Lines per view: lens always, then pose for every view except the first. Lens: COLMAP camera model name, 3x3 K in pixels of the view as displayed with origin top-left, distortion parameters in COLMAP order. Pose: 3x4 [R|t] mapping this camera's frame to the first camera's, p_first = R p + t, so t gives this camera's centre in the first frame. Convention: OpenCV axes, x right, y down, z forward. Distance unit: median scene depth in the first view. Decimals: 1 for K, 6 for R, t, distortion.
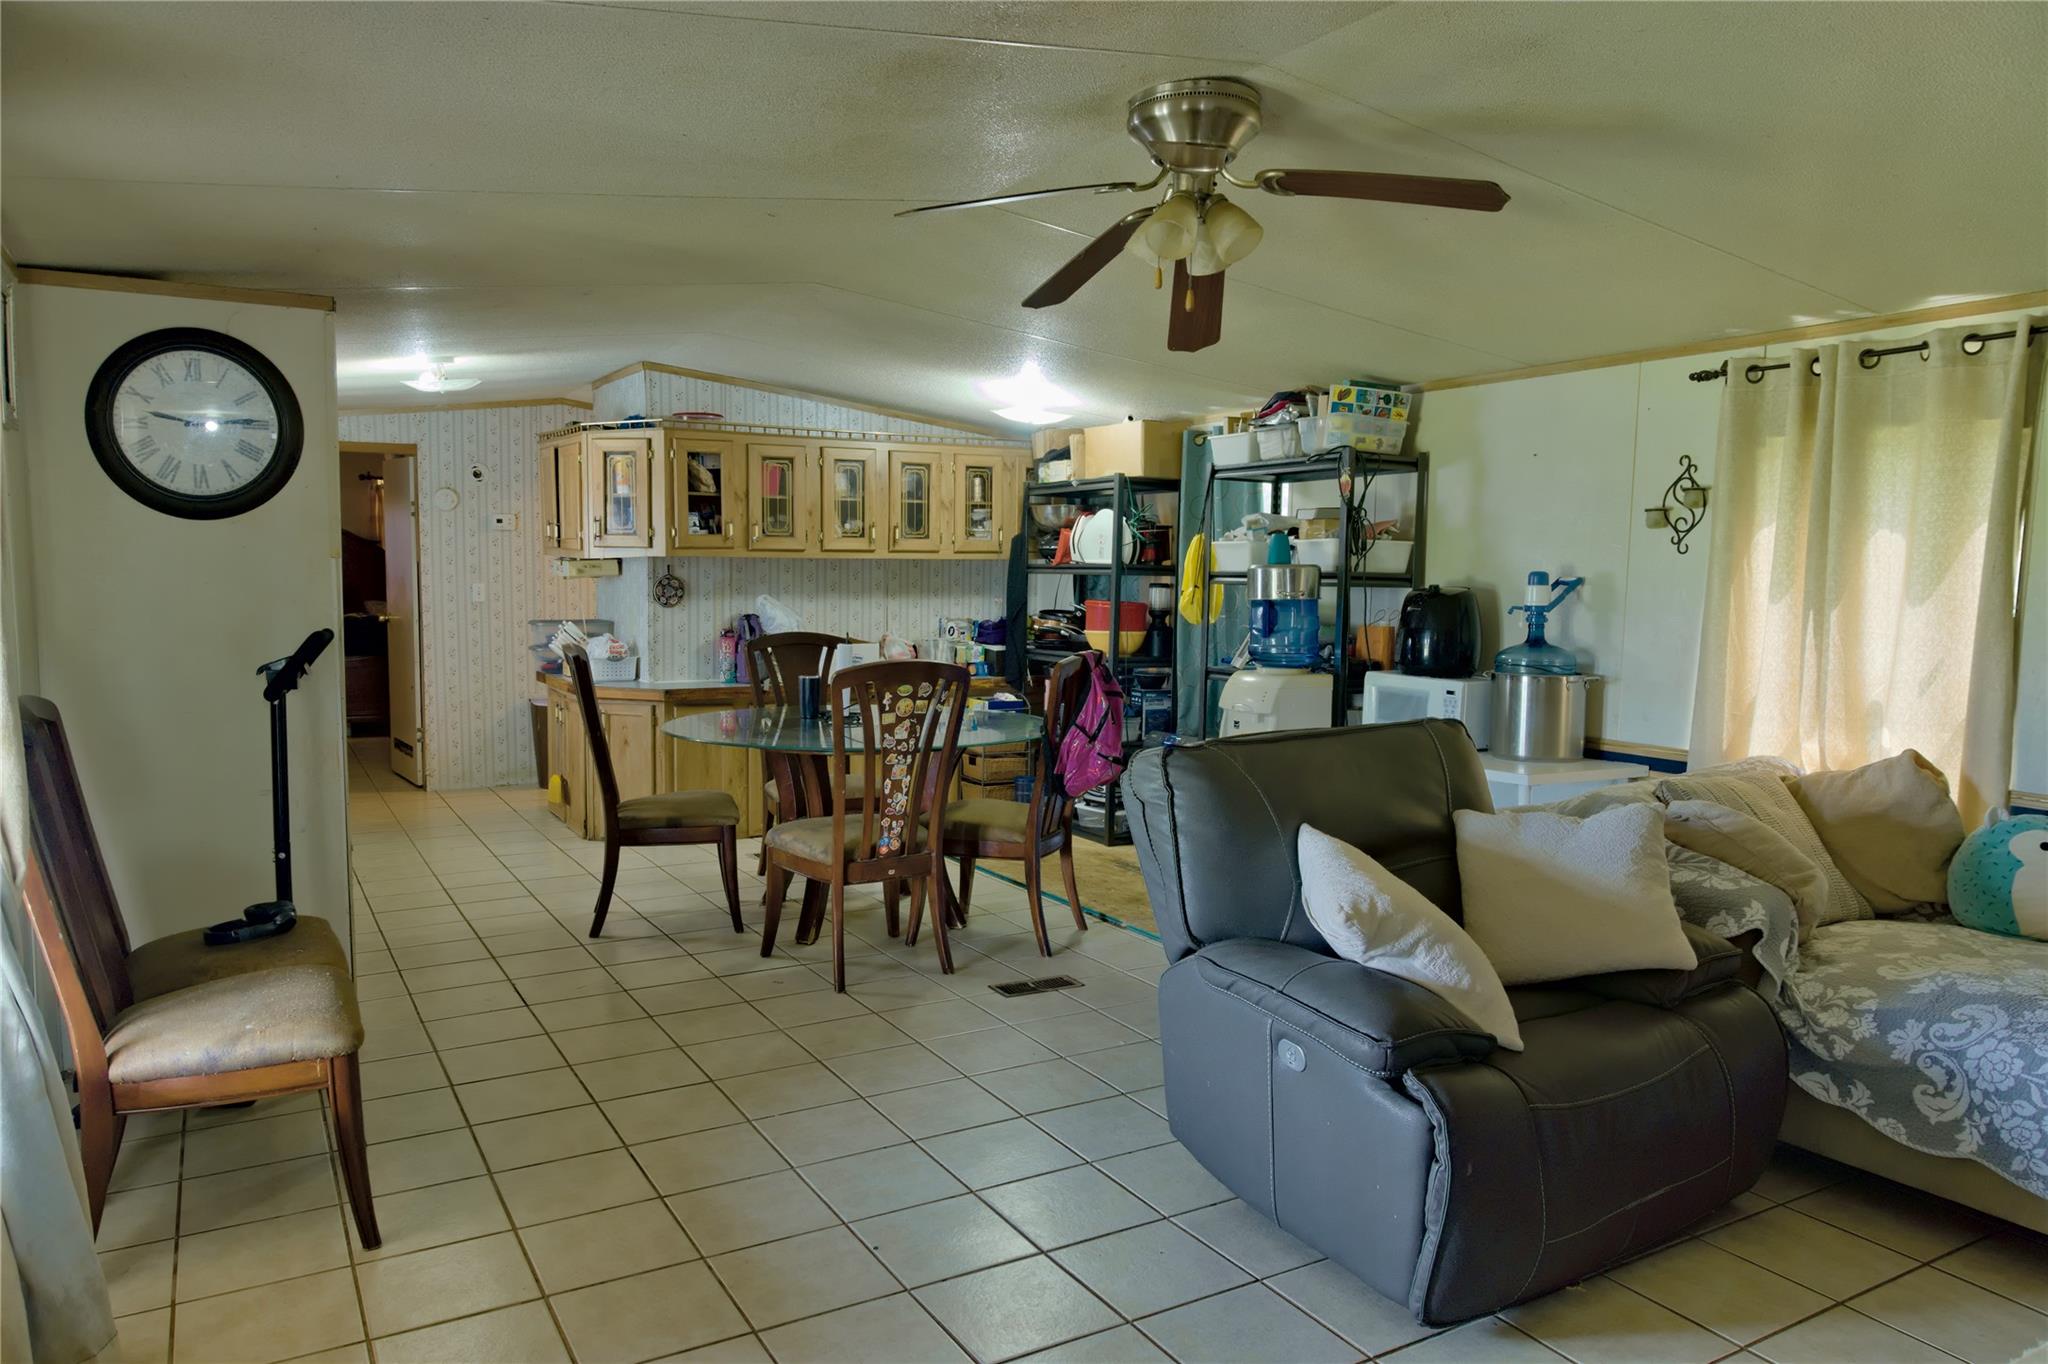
lens RADIAL K [[1391.7, 0, 1024.0], [0, 1391.7, 682.0], [0, 0, 1]] dist [0.005255, -0.024751]
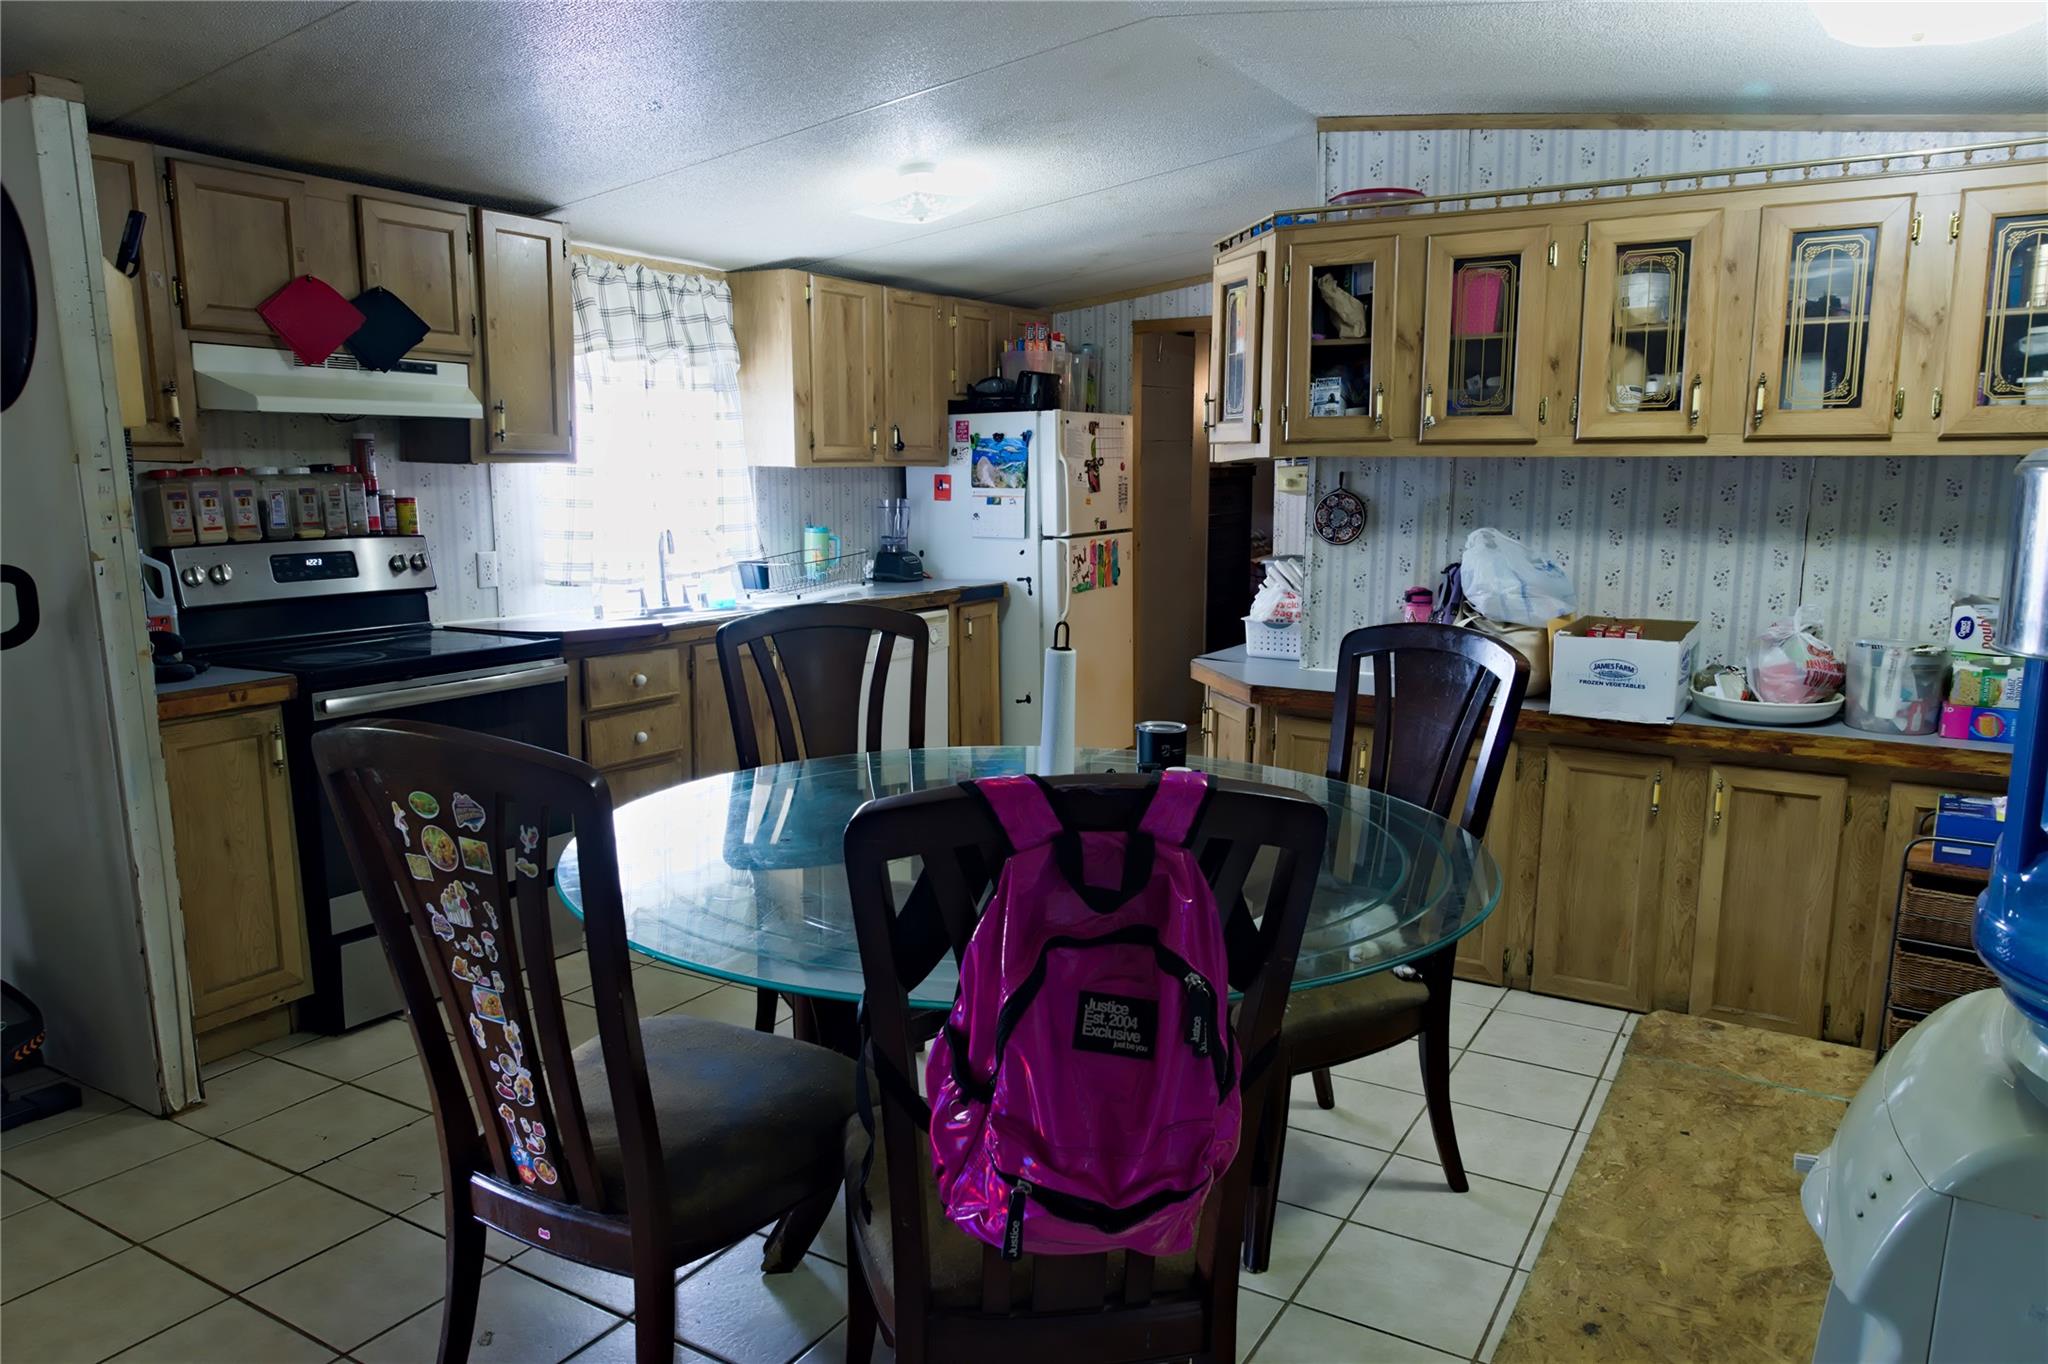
lens RADIAL K [[1391.7, 0, 1024.0], [0, 1391.7, 682.0], [0, 0, 1]] dist [0.005255, -0.024751]
pose [[0.483367, 0.126913, -0.866170, 0.193007], [-0.071610, 0.991852, 0.105366, -0.048001], [0.872484, 0.011096, 0.488516, 0.591511]]
